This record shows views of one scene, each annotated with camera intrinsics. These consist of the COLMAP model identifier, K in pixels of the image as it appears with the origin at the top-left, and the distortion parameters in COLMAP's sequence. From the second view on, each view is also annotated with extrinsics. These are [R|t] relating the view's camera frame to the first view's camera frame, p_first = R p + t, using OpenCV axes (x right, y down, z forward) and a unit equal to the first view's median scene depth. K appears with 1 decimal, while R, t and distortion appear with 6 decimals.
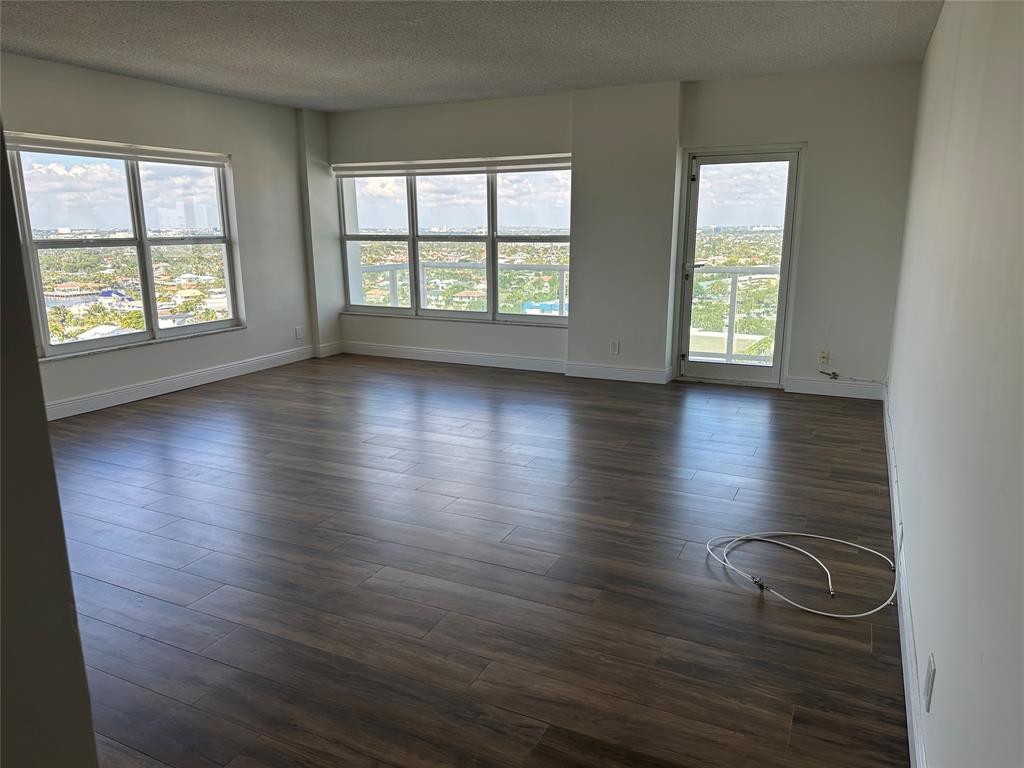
lens RADIAL K [[726.0, 0, 512.0], [0, 726.0, 384.0], [0, 0, 1]] dist [0.106620, -0.106918]
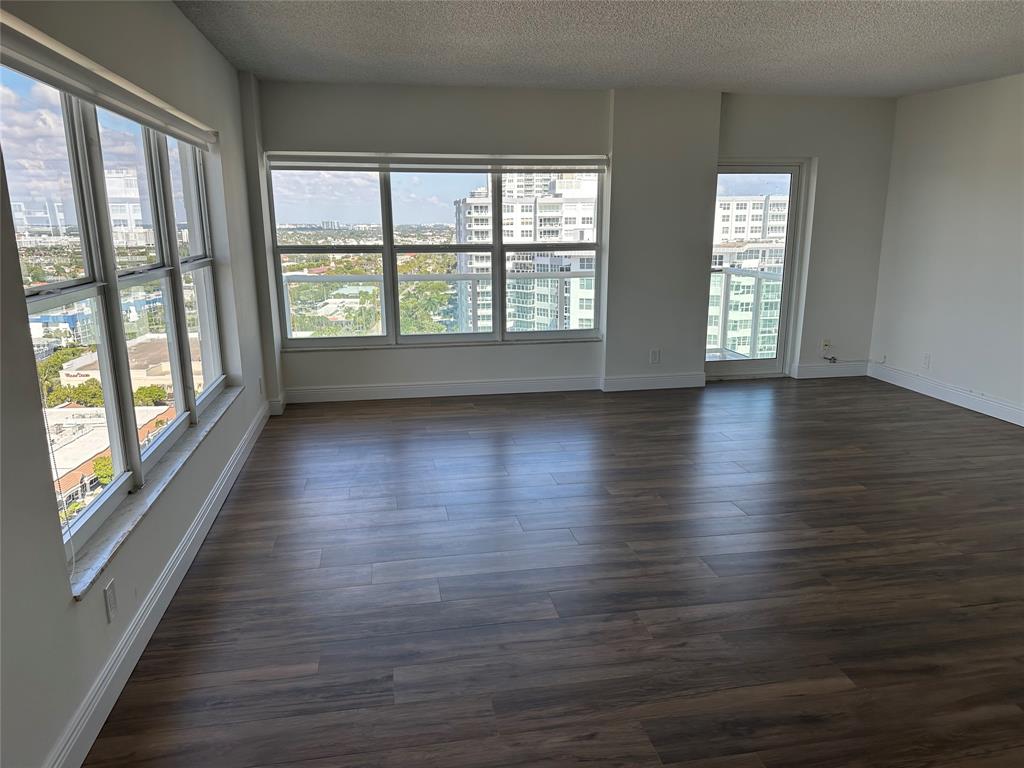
lens RADIAL K [[726.0, 0, 512.0], [0, 726.0, 384.0], [0, 0, 1]] dist [0.106620, -0.106918]
pose [[0.803885, -0.130706, 0.580245, -0.521242], [0.128527, 0.990680, 0.045097, -0.073055], [-0.580732, 0.038324, 0.813192, 0.279348]]
